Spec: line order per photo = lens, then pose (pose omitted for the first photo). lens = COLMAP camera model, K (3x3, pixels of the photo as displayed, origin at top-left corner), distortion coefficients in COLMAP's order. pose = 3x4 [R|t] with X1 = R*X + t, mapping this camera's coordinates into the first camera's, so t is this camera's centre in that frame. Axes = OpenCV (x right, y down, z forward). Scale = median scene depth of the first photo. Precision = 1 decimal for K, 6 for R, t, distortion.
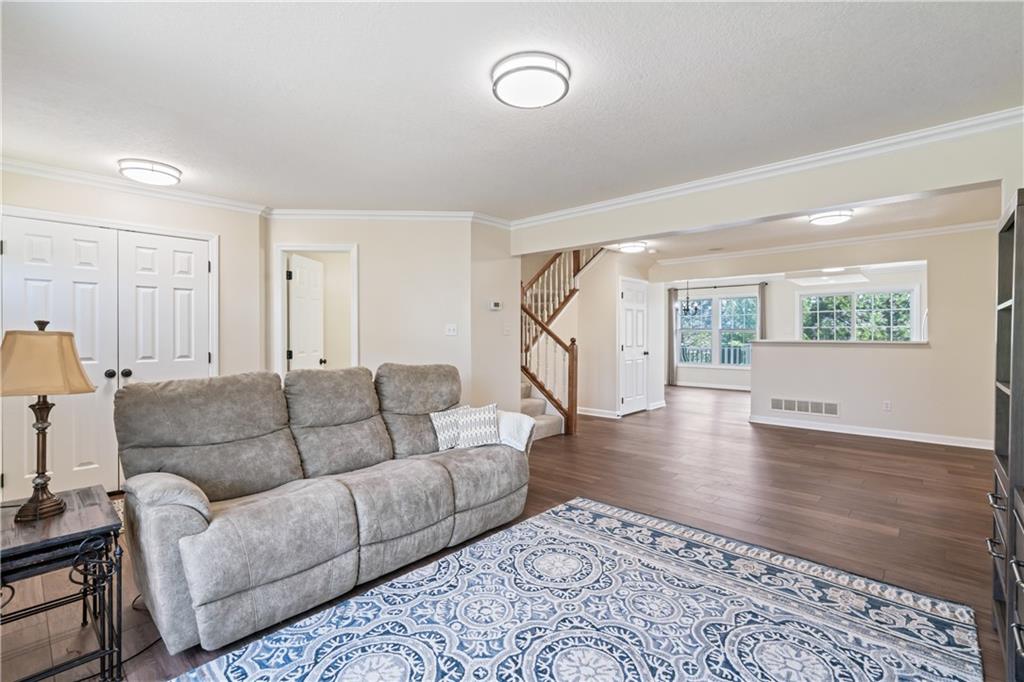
lens RADIAL K [[472.0, 0, 510.0], [0, 472.0, 327.9], [0, 0, 1]] dist [-0.001455, -0.000168]
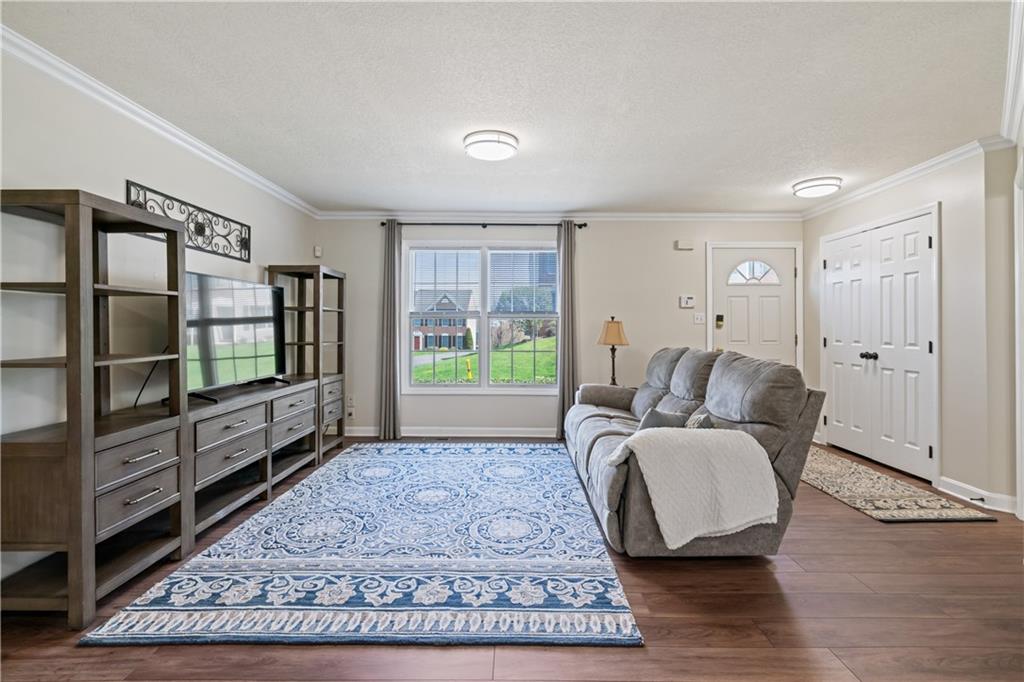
lens RADIAL K [[472.0, 0, 510.0], [0, 472.0, 327.9], [0, 0, 1]] dist [-0.001455, -0.000168]
pose [[-0.748911, 0.000777, -0.662670, 0.824473], [0.009248, 0.999914, -0.009278, 0.047014], [0.662606, -0.013077, -0.748854, 1.829442]]
